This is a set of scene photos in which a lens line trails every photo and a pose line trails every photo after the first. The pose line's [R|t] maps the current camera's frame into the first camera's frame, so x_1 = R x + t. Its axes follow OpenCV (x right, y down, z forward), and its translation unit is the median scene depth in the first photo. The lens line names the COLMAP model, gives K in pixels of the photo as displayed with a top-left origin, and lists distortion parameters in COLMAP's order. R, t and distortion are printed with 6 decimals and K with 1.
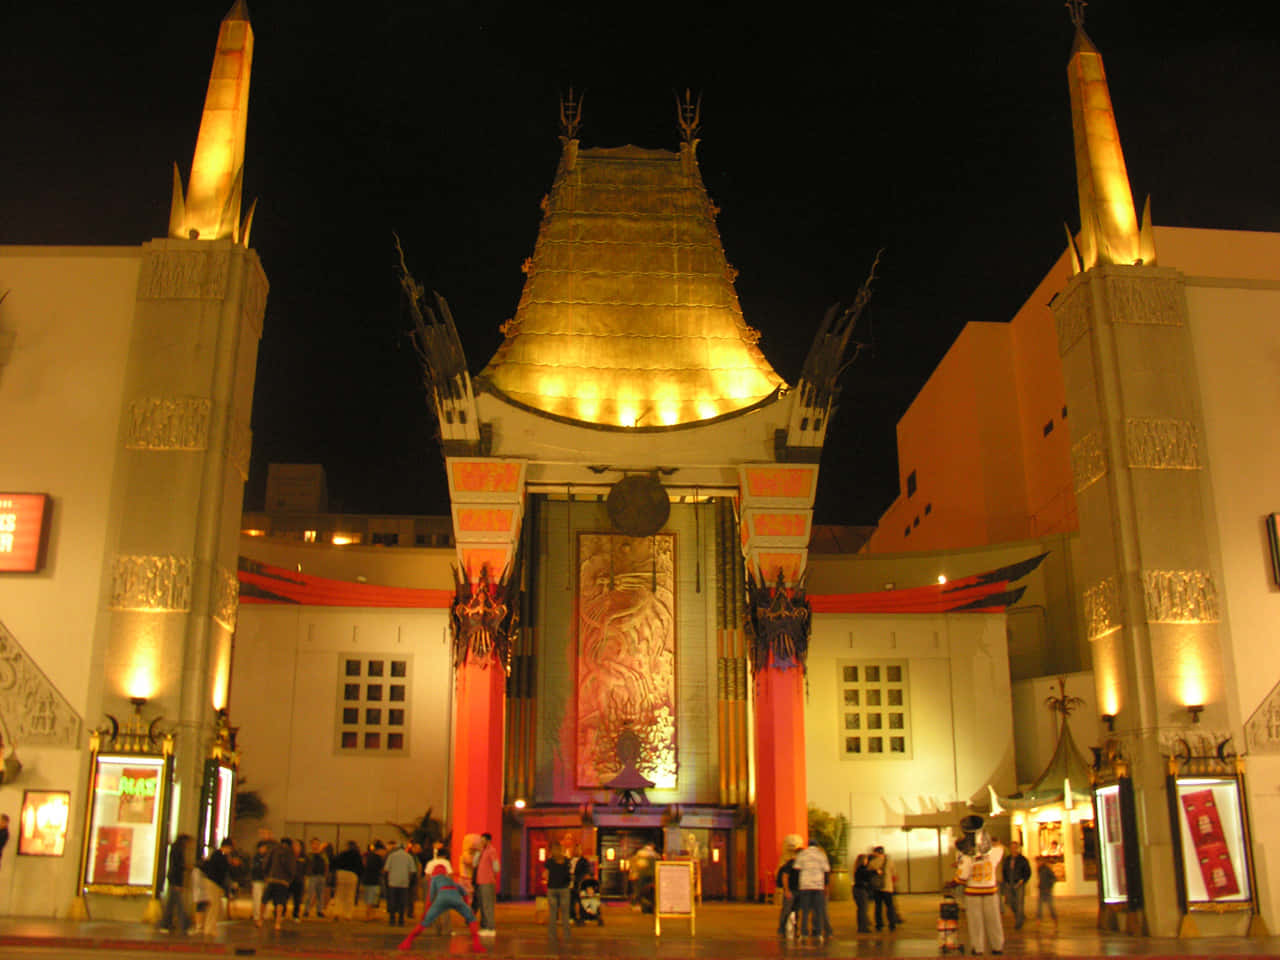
lens RADIAL K [[1305.4, 0, 640.0], [0, 1305.4, 480.0], [0, 0, 1]] dist [-0.185266, 0.173773]
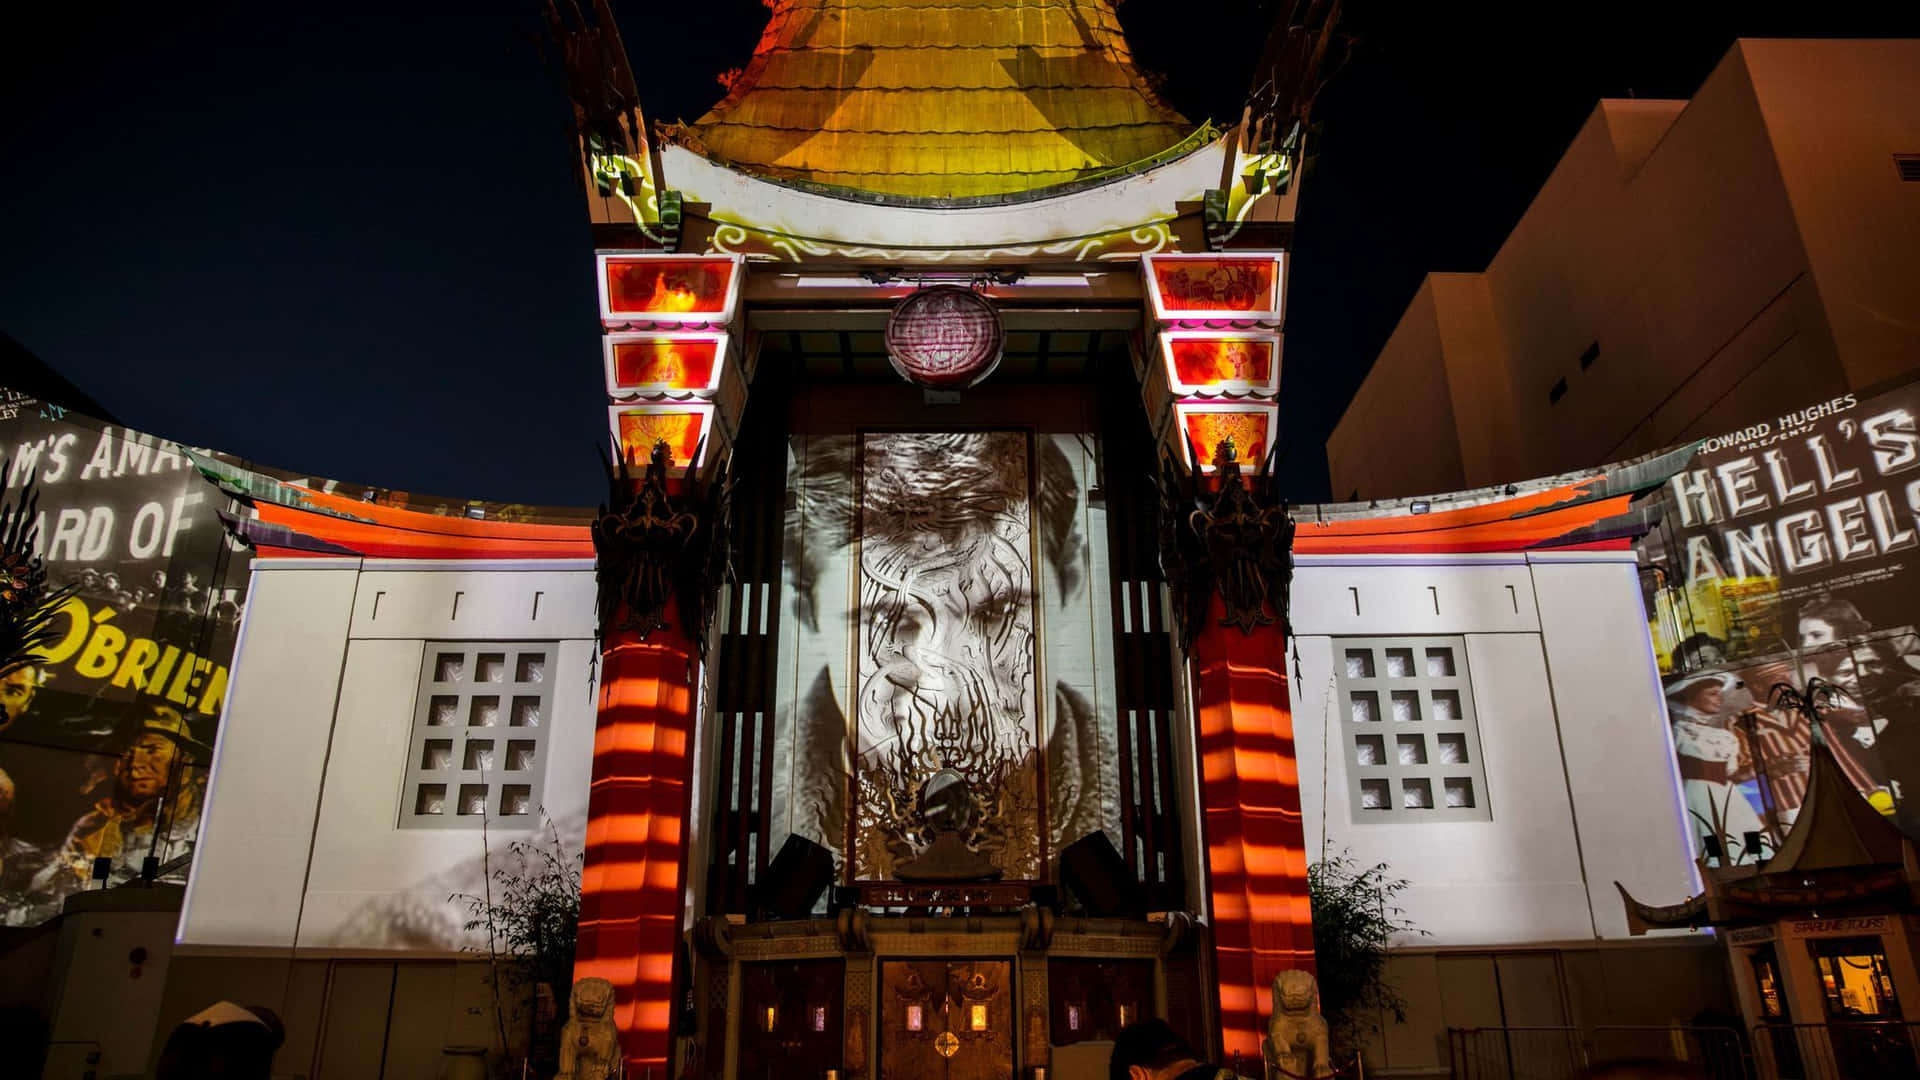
lens RADIAL K [[1315.4, 0, 953.6], [0, 1315.4, 480.9], [0, 0, 1]] dist [-0.095127, 0.056075]
pose [[0.998406, -0.027575, -0.049240, 0.022478], [0.022558, 0.994763, -0.099686, 0.128100], [0.051731, 0.098416, 0.993800, 0.455699]]
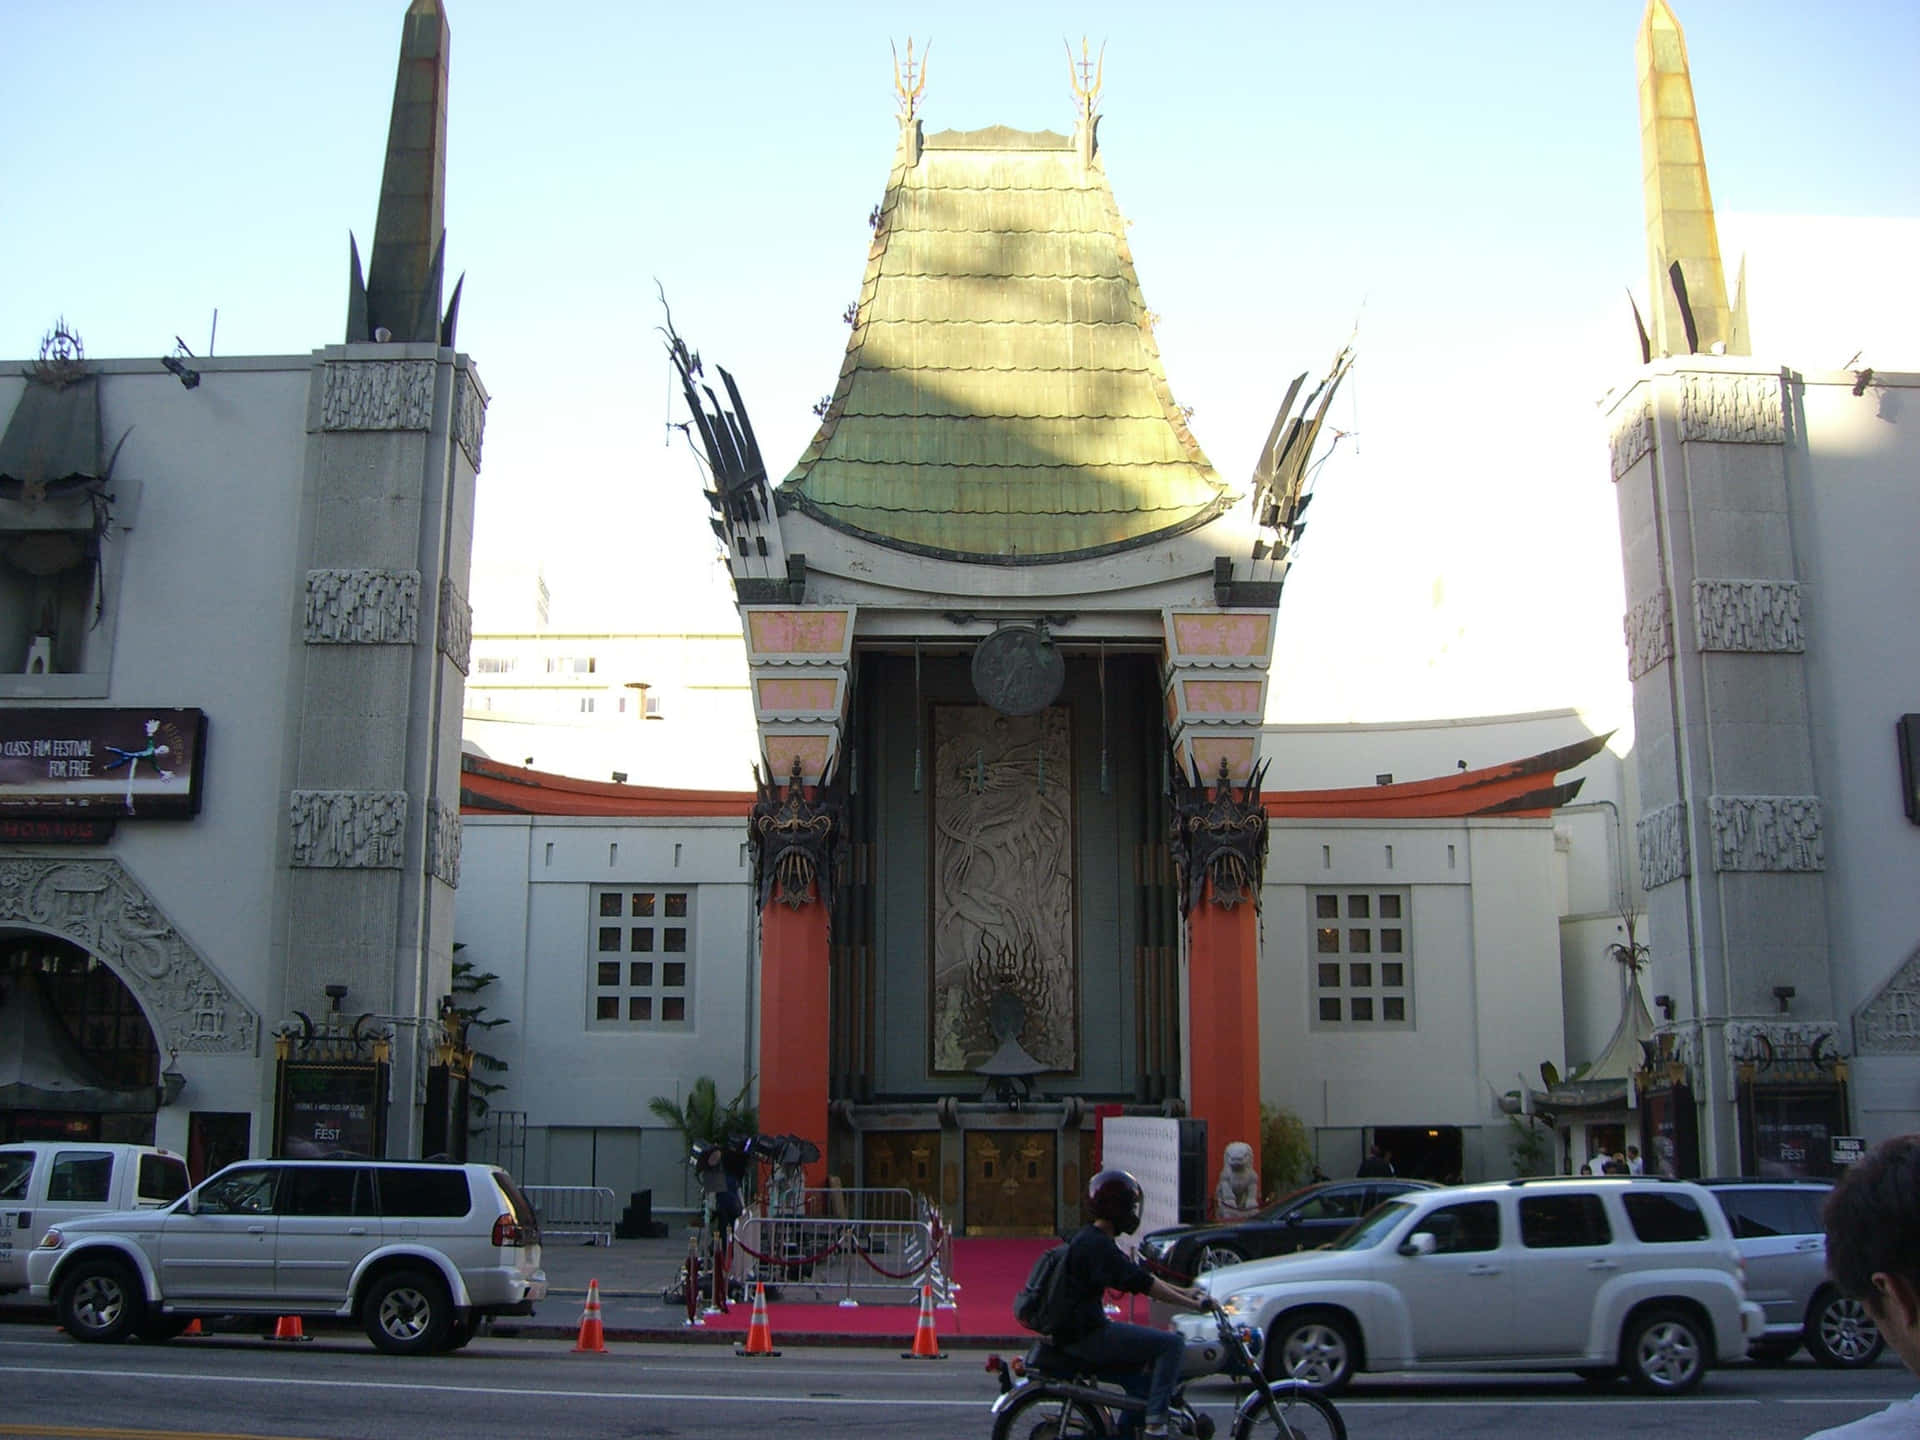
lens RADIAL K [[2030.2, 0, 960.0], [0, 2030.2, 720.0], [0, 0, 1]] dist [-0.135081, 0.031487]
pose [[0.999376, -0.009157, -0.034106, 0.004624], [0.011935, 0.996549, 0.082148, -0.041942], [0.033236, -0.082504, 0.996036, -0.076494]]
